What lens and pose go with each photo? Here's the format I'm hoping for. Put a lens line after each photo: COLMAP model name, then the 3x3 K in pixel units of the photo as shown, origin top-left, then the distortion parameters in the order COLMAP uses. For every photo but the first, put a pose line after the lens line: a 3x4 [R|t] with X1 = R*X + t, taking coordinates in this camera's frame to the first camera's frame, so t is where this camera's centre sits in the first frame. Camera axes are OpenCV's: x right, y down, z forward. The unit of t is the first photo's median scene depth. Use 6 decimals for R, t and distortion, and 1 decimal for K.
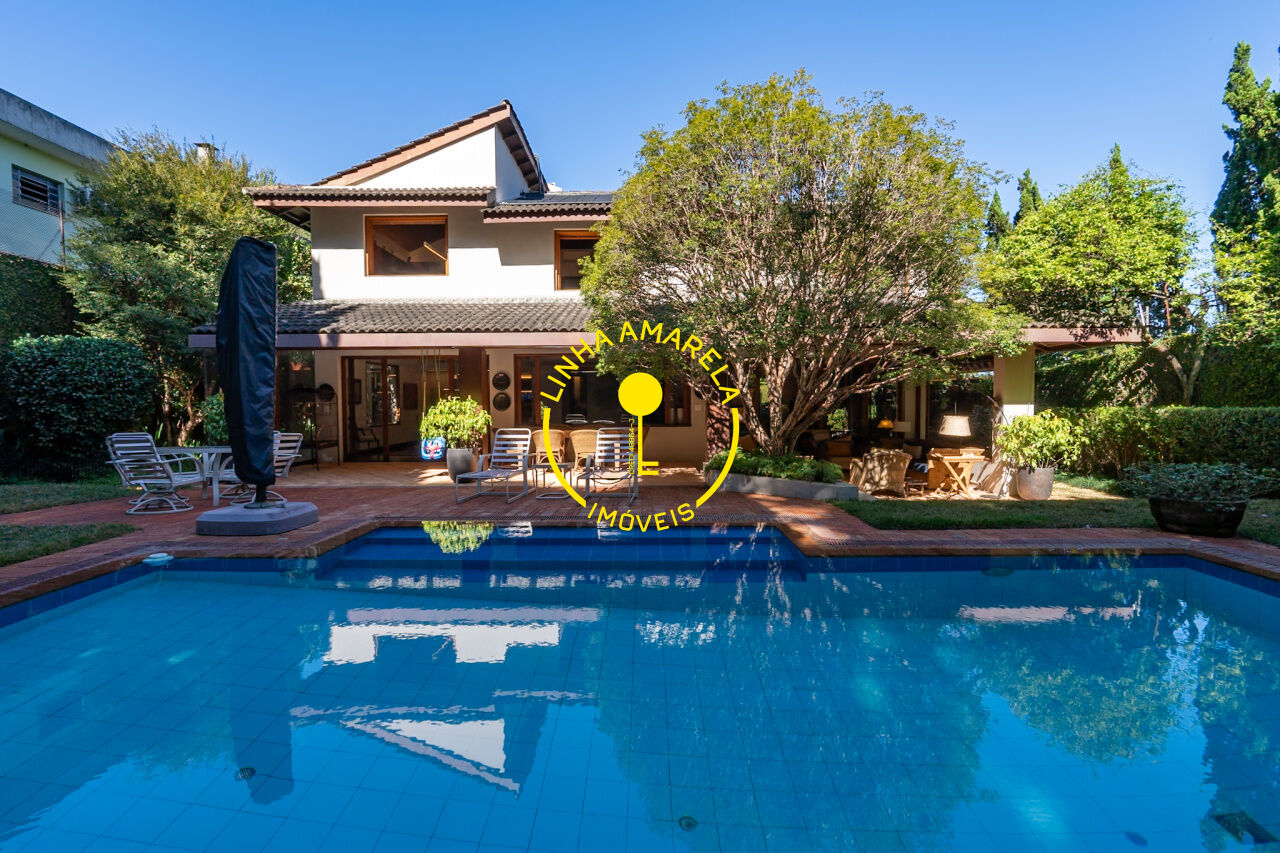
lens RADIAL K [[590.2, 0, 636.5], [0, 590.2, 422.5], [0, 0, 1]] dist [0.002310, 0.000162]
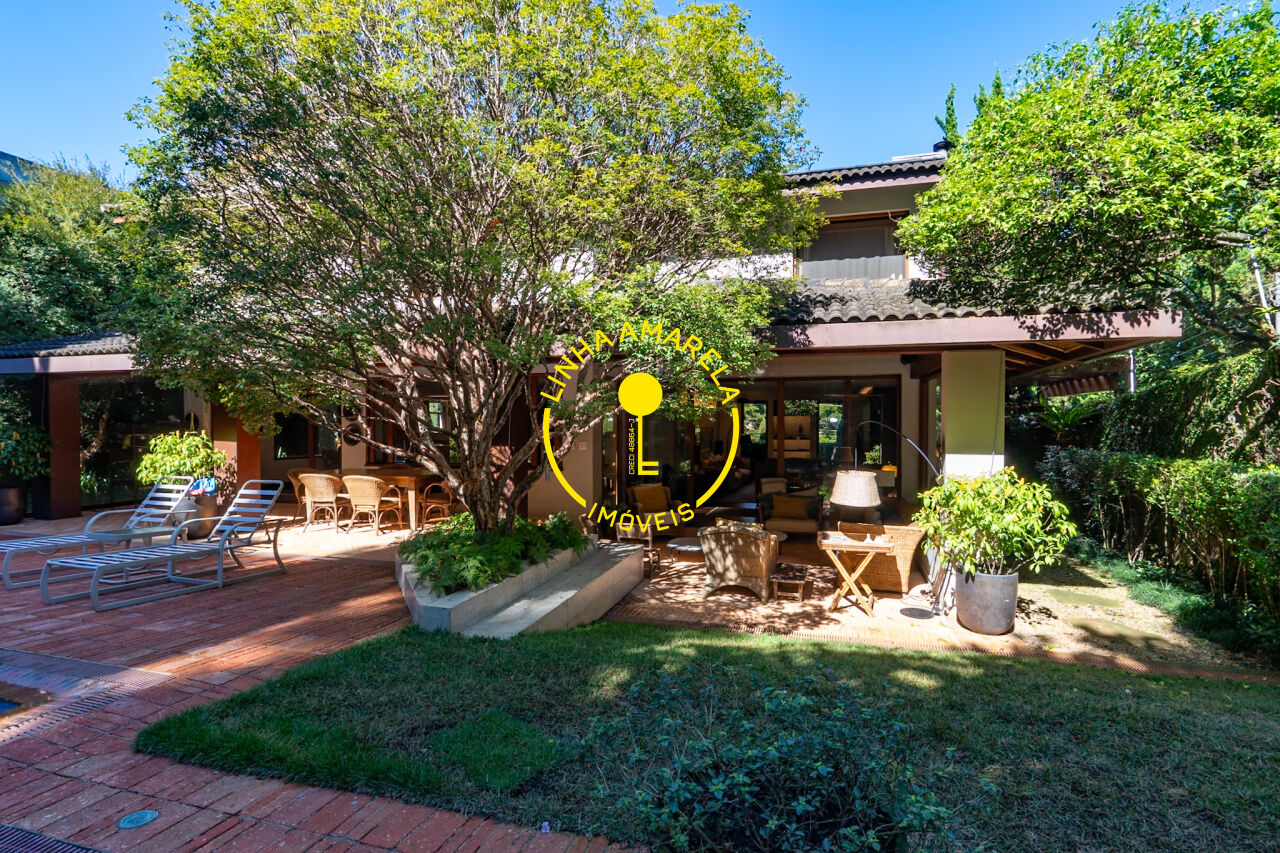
lens RADIAL K [[590.2, 0, 643.1], [0, 590.2, 427.0], [0, 0, 1]] dist [0.002310, 0.000162]
pose [[0.965779, 0.008218, -0.259237, 0.491658], [-0.016900, 0.999368, -0.031277, -0.034328], [0.258816, 0.034588, 0.965307, 0.368194]]
